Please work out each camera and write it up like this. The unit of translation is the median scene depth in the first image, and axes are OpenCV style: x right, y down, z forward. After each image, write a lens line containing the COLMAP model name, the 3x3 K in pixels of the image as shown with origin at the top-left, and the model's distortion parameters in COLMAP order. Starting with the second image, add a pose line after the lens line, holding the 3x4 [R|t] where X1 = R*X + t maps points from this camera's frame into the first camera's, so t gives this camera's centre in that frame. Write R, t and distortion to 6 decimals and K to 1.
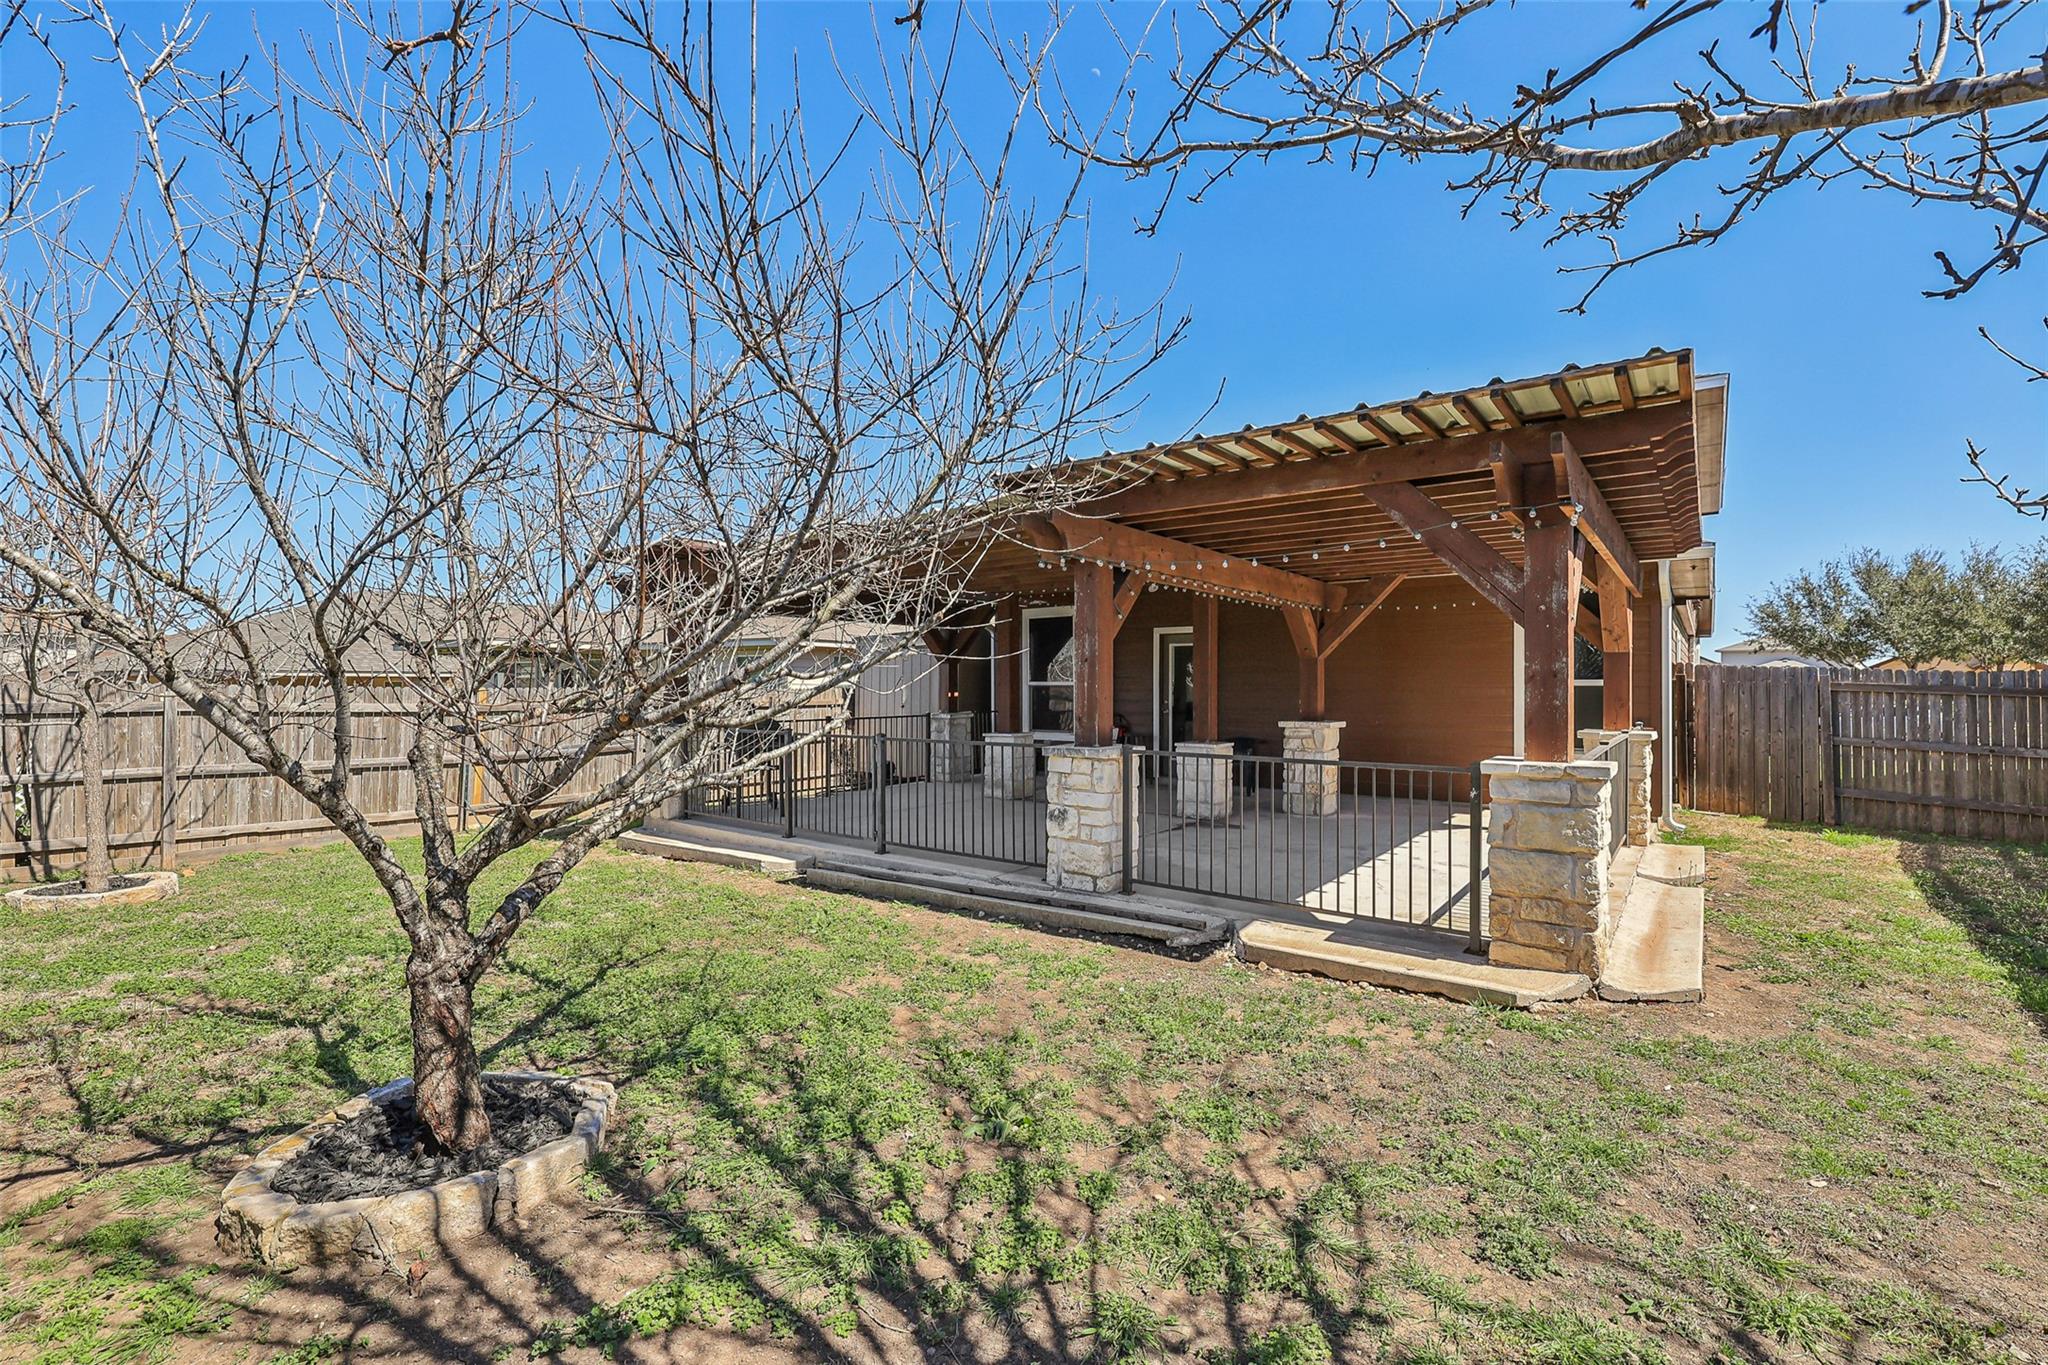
lens RADIAL K [[881.6, 0, 1033.1], [0, 881.6, 686.6], [0, 0, 1]] dist [-0.001210, 0.000210]
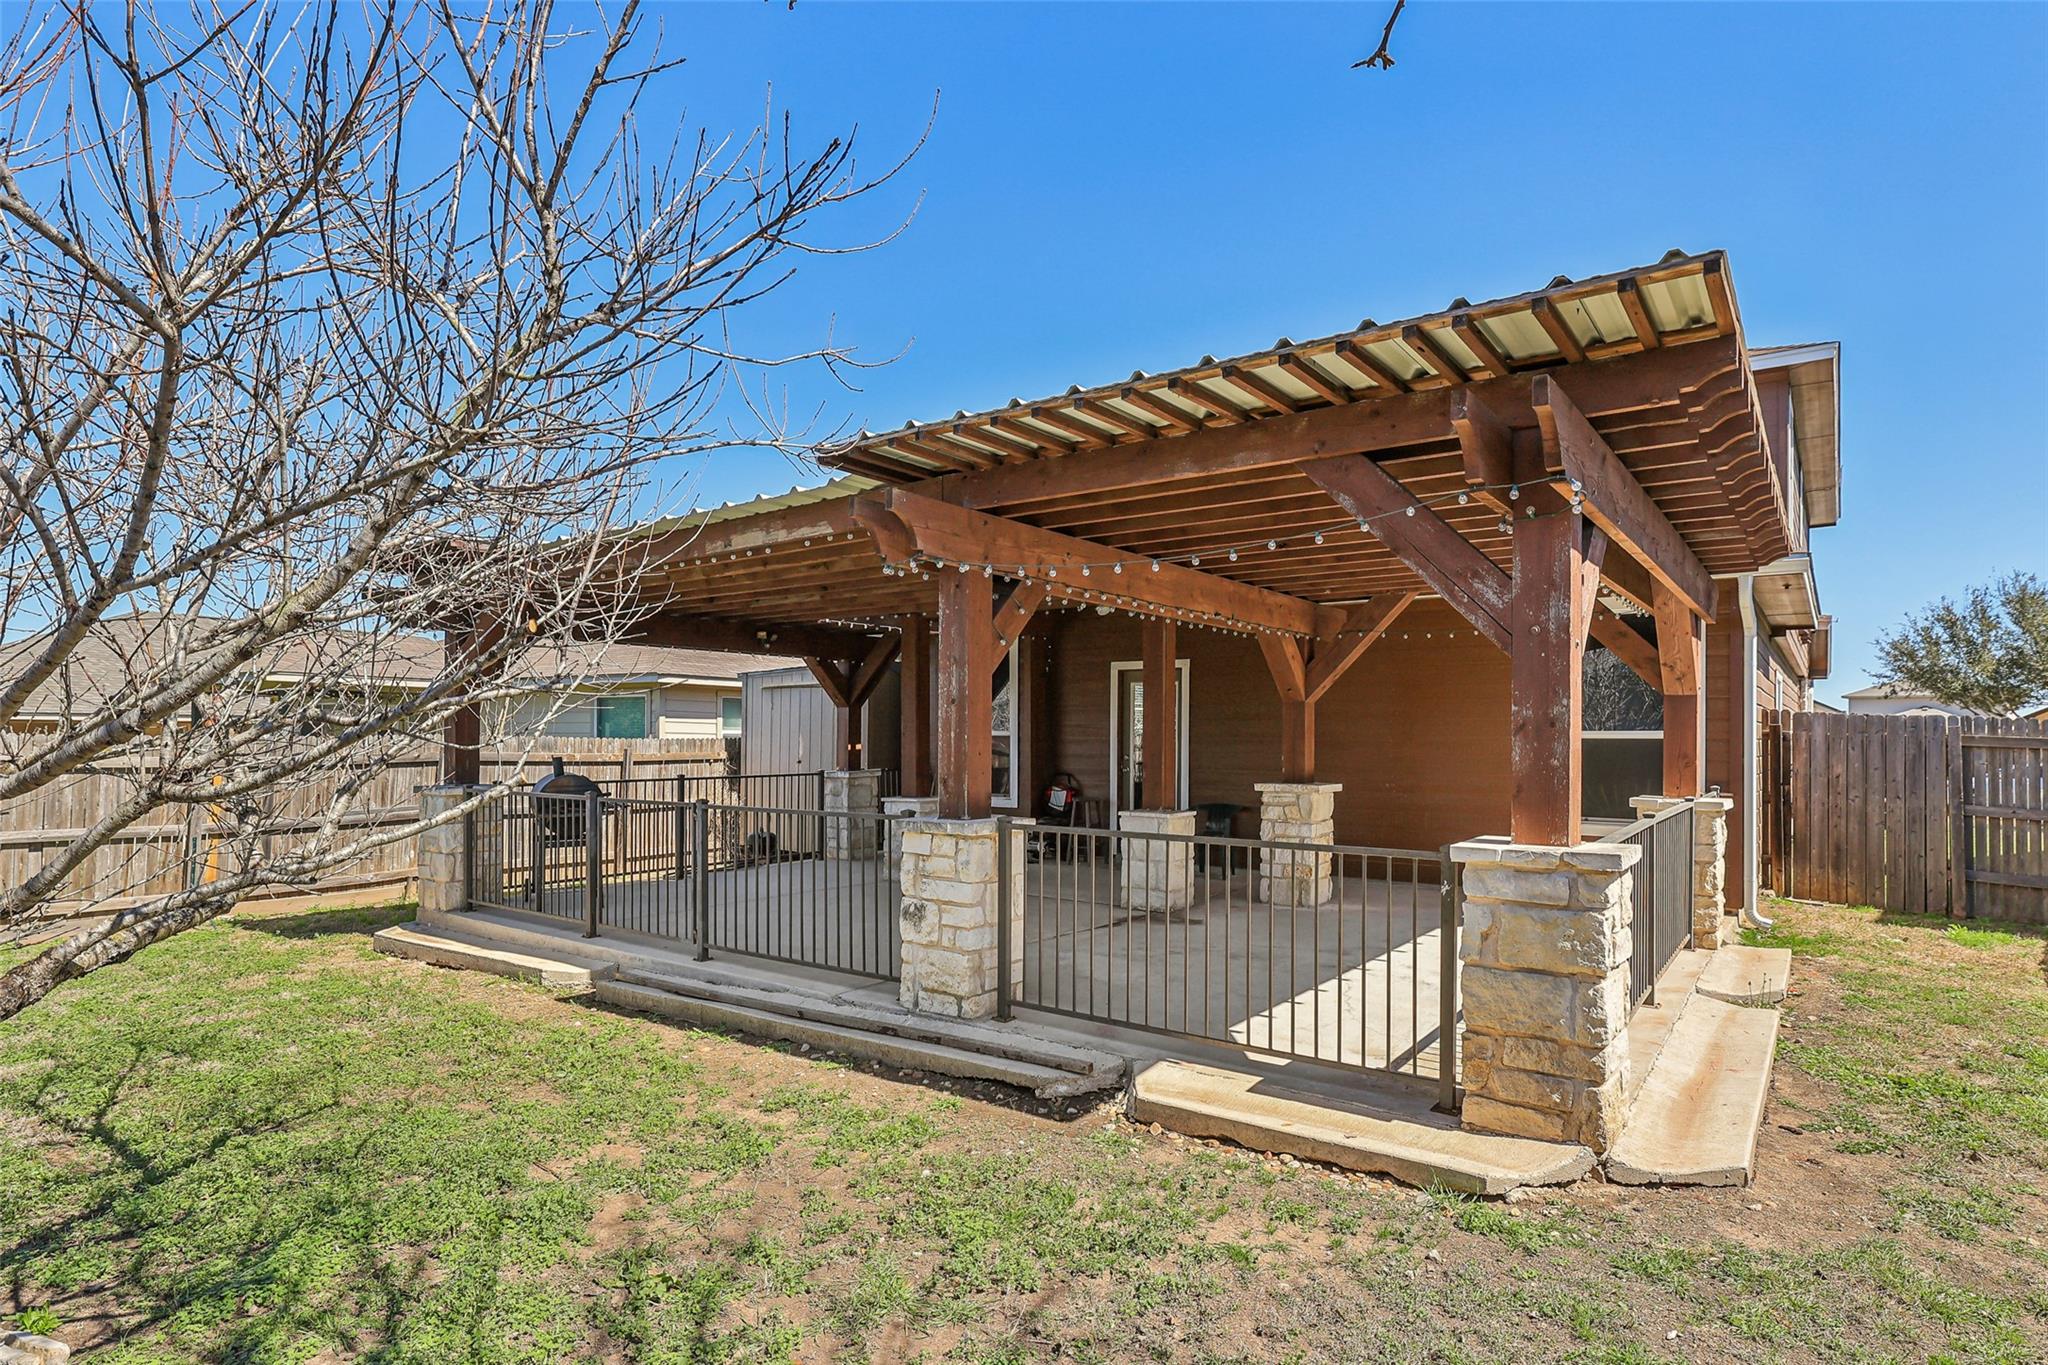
lens RADIAL K [[1081.2, 0, 1046.2], [0, 1081.2, 737.6], [0, 0, 1]] dist [-0.000162, -0.000046]
pose [[0.999740, 0.003534, 0.022514, 0.127027], [-0.003543, 0.999994, 0.000372, -0.000497], [-0.022512, -0.000452, 0.999746, 0.105093]]
